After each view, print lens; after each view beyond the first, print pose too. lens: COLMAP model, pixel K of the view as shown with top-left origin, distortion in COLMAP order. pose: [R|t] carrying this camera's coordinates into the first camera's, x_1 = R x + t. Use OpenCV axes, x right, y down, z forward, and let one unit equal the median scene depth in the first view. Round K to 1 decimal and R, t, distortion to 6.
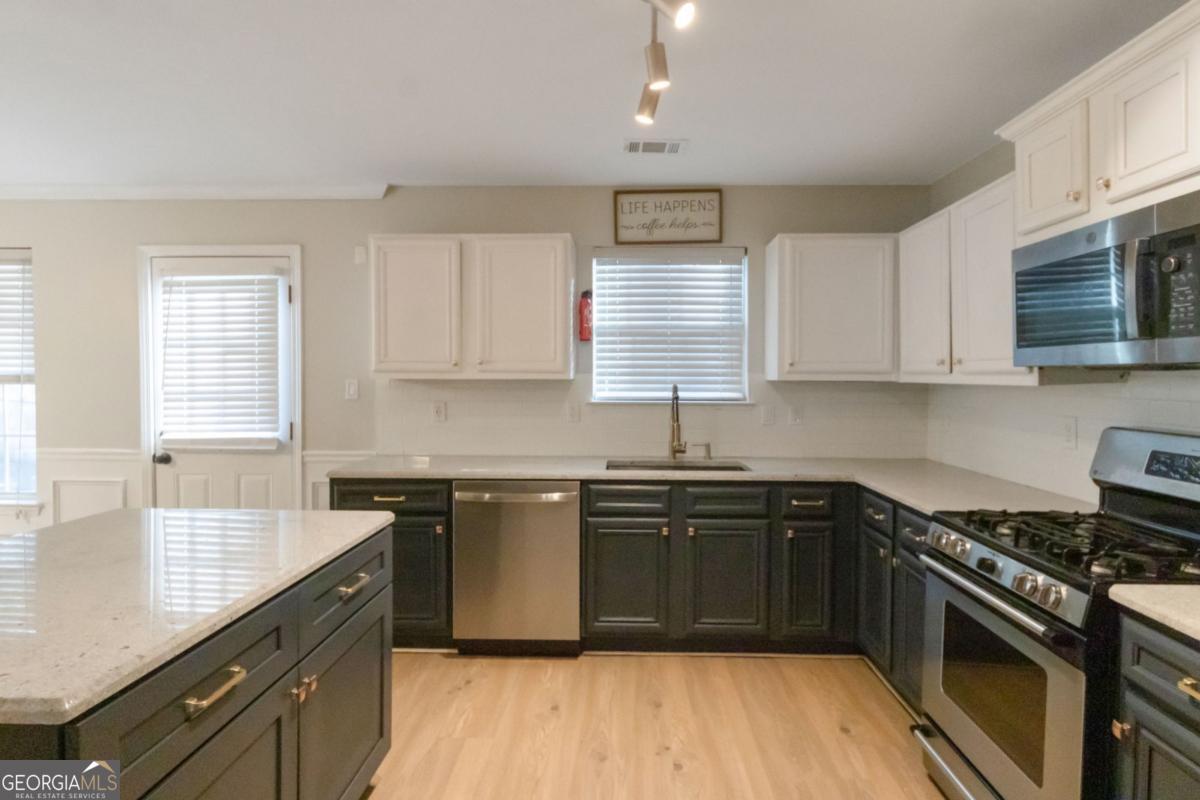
lens RADIAL K [[641.8, 0, 601.7], [0, 641.8, 392.1], [0, 0, 1]] dist [0.004250, 0.000925]
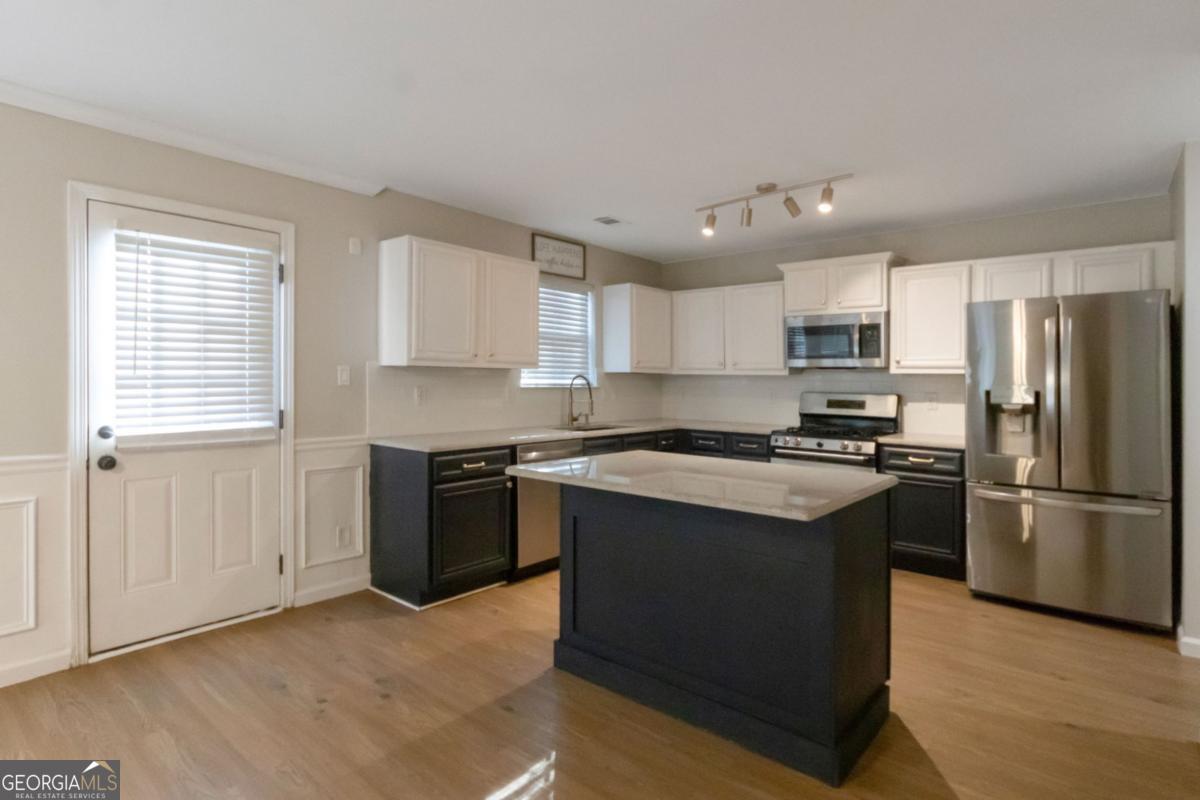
lens RADIAL K [[611.4, 0, 601.9], [0, 611.4, 377.4], [0, 0, 1]] dist [-0.001098, -0.000962]
pose [[0.621401, 0.007618, 0.783456, -0.901090], [0.005683, 0.999883, -0.014230, 0.015151], [-0.783472, 0.013295, 0.621285, 0.080293]]
